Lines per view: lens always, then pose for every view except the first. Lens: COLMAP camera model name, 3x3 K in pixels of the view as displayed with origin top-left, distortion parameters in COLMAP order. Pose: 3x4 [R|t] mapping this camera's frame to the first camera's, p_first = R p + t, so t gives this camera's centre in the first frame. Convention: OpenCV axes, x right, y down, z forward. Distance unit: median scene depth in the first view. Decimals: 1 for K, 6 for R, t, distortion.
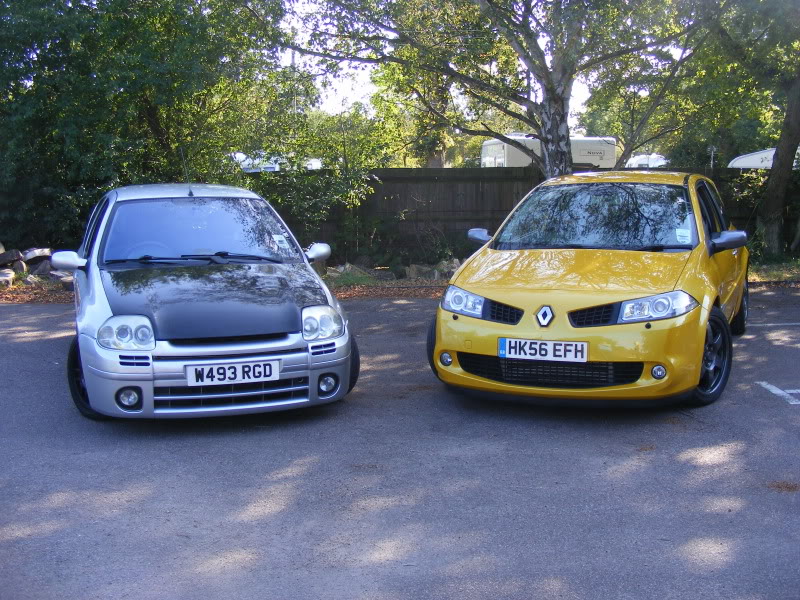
lens RADIAL K [[954.7, 0, 400.2], [0, 954.7, 300.7], [0, 0, 1]] dist [-0.146256, 0.000000]
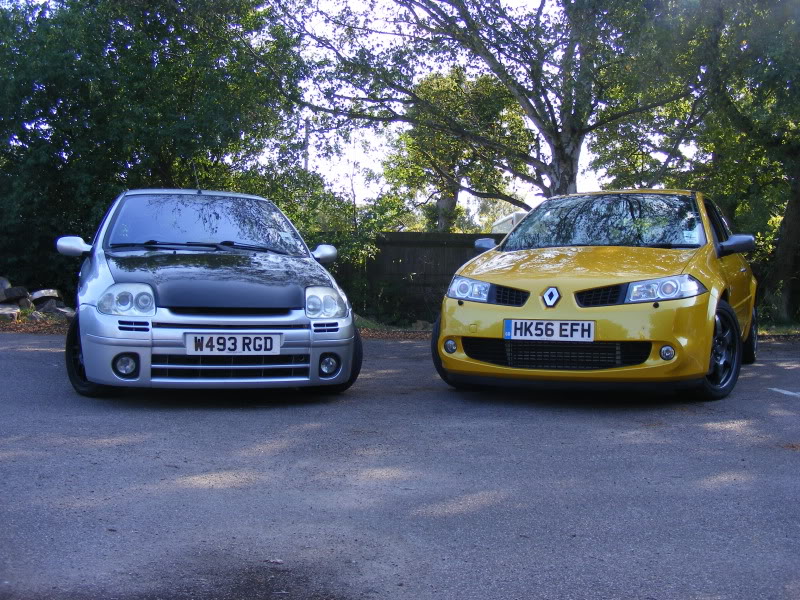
lens RADIAL K [[954.7, 0, 399.4], [0, 954.7, 300.1], [0, 0, 1]] dist [-0.146256, 0.000000]
pose [[0.999672, 0.023450, -0.010325, 0.004684], [-0.024461, 0.993393, -0.112122, 0.128086], [0.007628, 0.112338, 0.993641, 0.018205]]
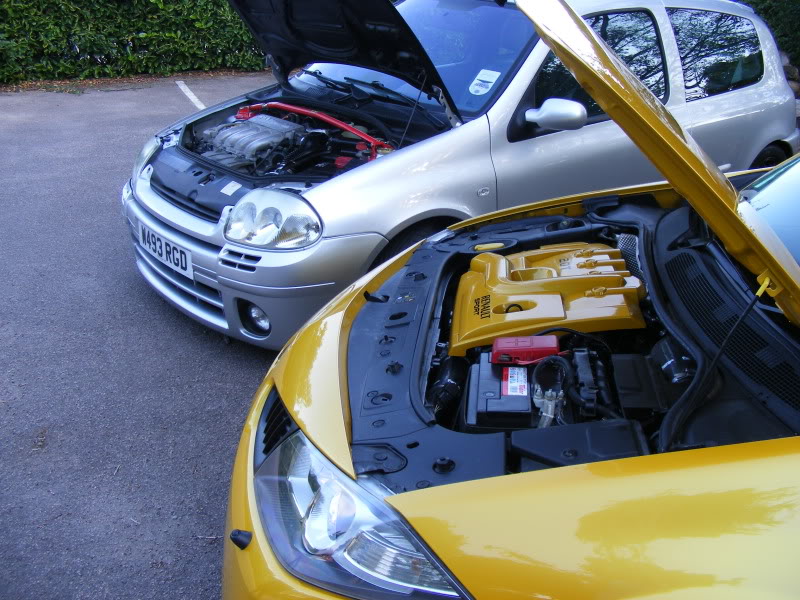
lens RADIAL K [[901.1, 0, 399.7], [0, 901.1, 300.2], [0, 0, 1]] dist [-0.165517, 0.000000]
pose [[0.316443, 0.360031, -0.877634, 0.449770], [-0.163178, 0.932046, 0.323516, -0.123709], [0.934471, 0.040836, 0.353689, 0.872691]]
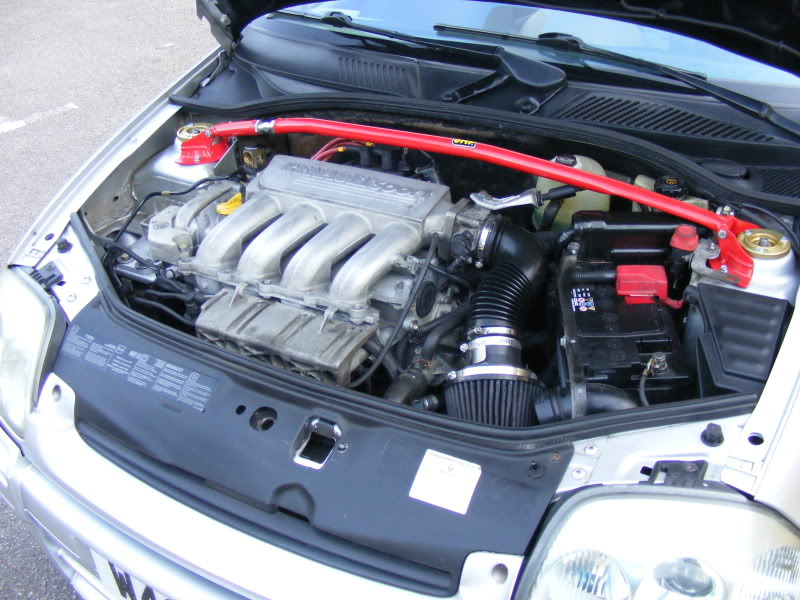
lens RADIAL K [[901.1, 0, 400.5], [0, 901.1, 299.9], [0, 0, 1]] dist [-0.165517, 0.000000]
pose [[0.664321, 0.380222, -0.643513, -0.024229], [-0.061056, 0.885675, 0.460274, -0.108087], [0.744950, -0.266479, 0.611587, 0.857201]]
